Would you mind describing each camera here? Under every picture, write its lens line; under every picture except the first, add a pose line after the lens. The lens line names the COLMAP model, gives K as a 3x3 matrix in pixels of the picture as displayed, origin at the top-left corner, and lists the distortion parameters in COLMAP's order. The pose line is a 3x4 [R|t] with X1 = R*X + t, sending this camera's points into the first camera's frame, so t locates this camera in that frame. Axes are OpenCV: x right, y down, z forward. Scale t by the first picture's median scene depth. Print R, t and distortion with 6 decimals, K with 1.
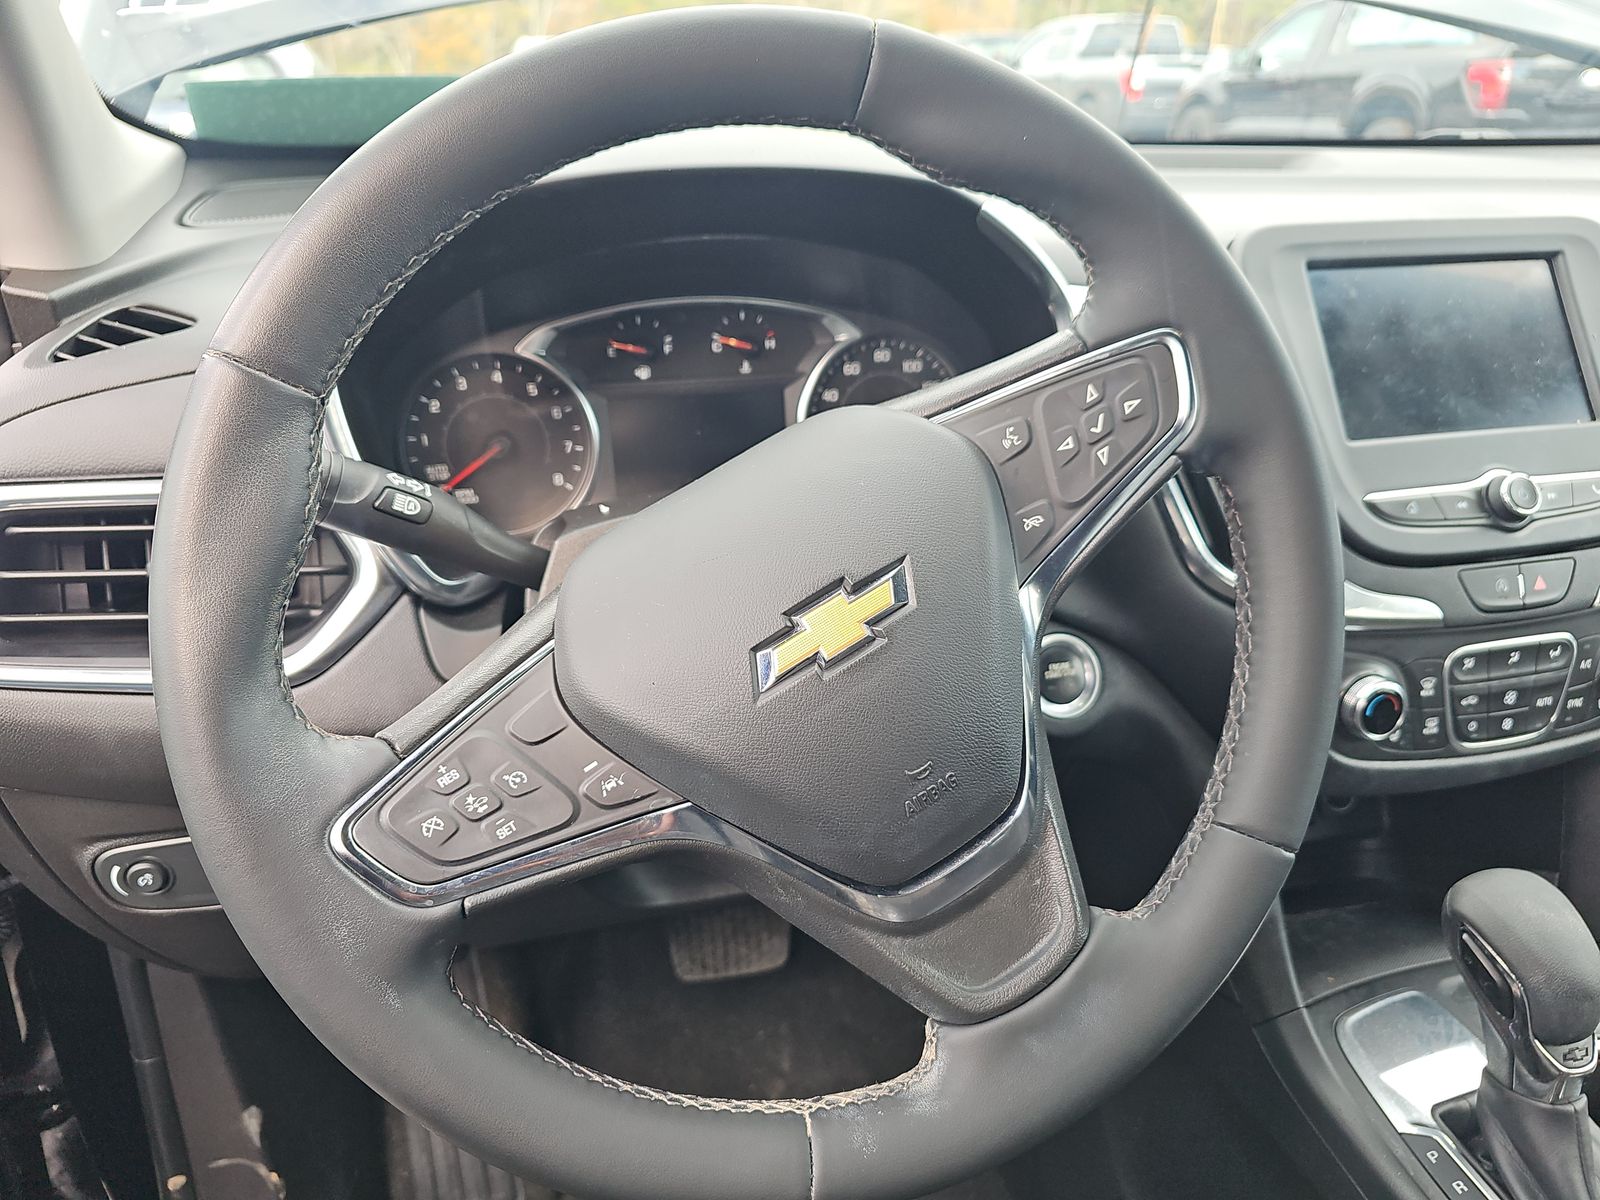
lens RADIAL K [[1089.2, 0, 800.0], [0, 1089.2, 600.0], [0, 0, 1]] dist [0.021912, -0.003006]
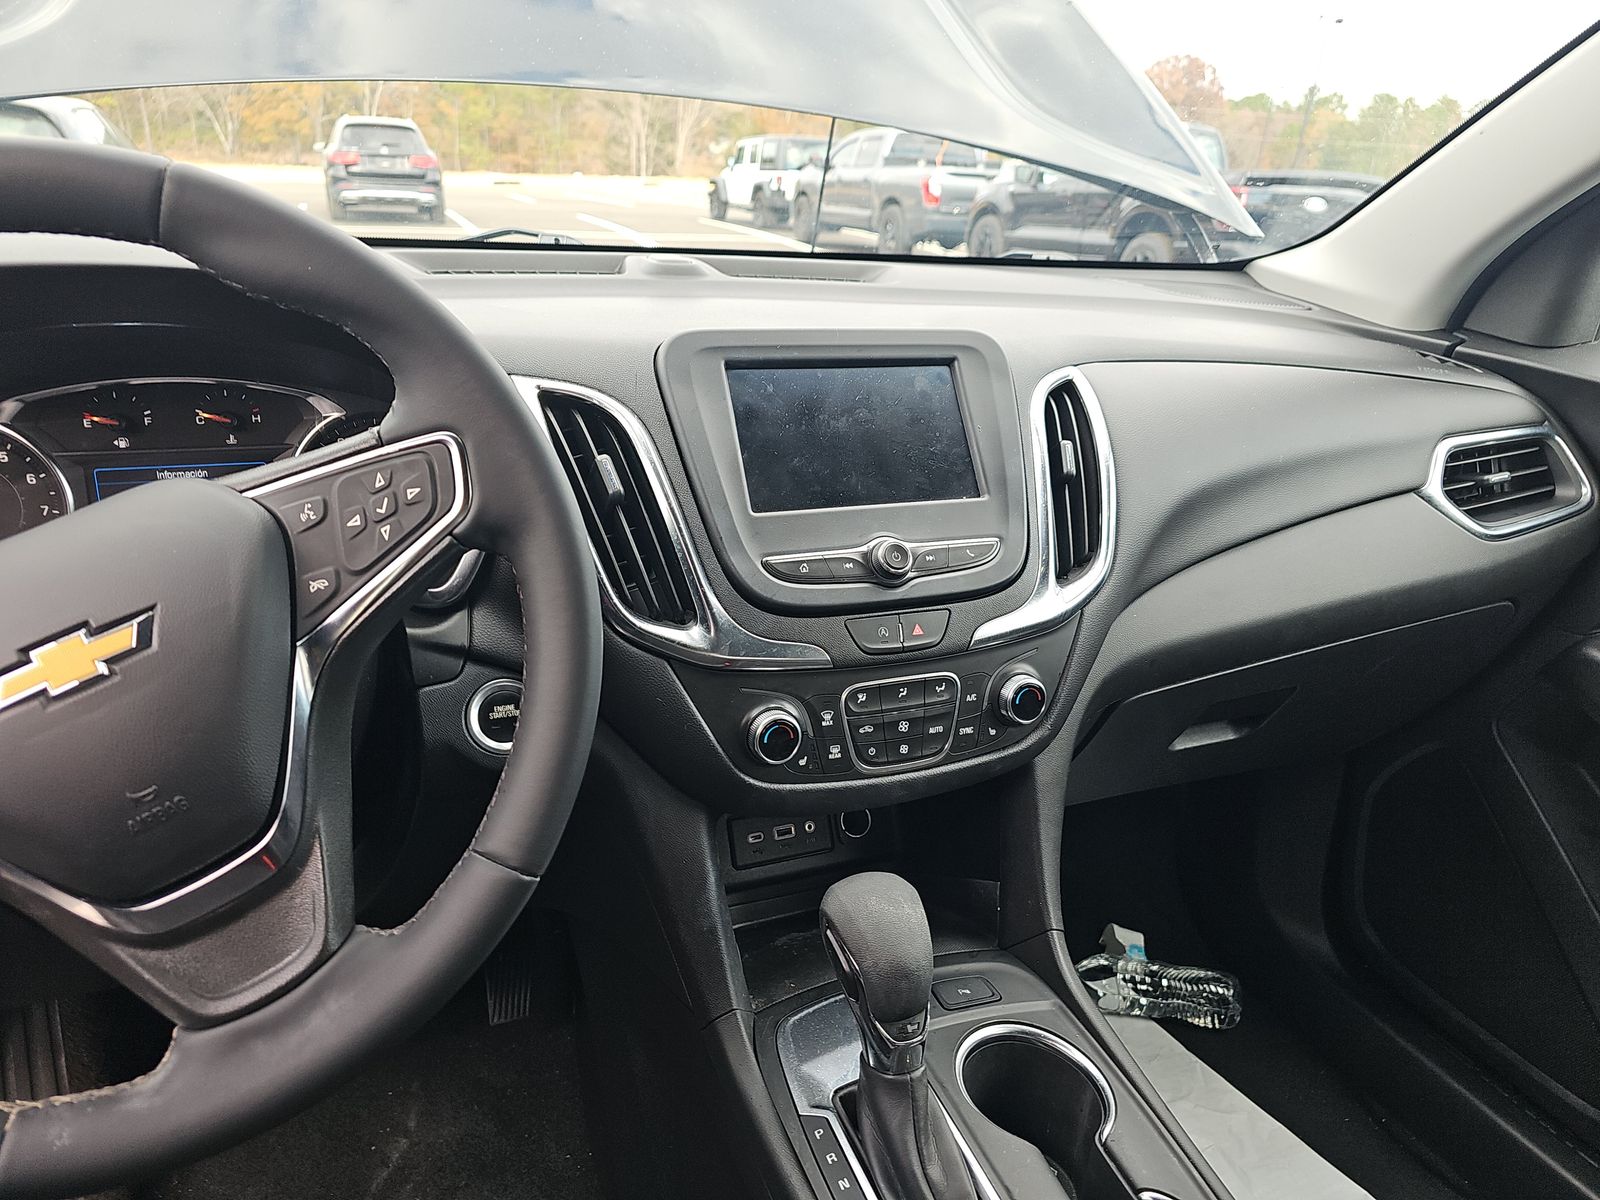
lens RADIAL K [[1067.1, 0, 814.4], [0, 1067.1, 582.5], [0, 0, 1]] dist [0.053520, -0.003679]
pose [[0.990724, -0.004103, 0.135827, 0.396502], [0.014889, 0.996804, -0.078490, 0.022908], [-0.135071, 0.079784, 0.987619, -0.141826]]
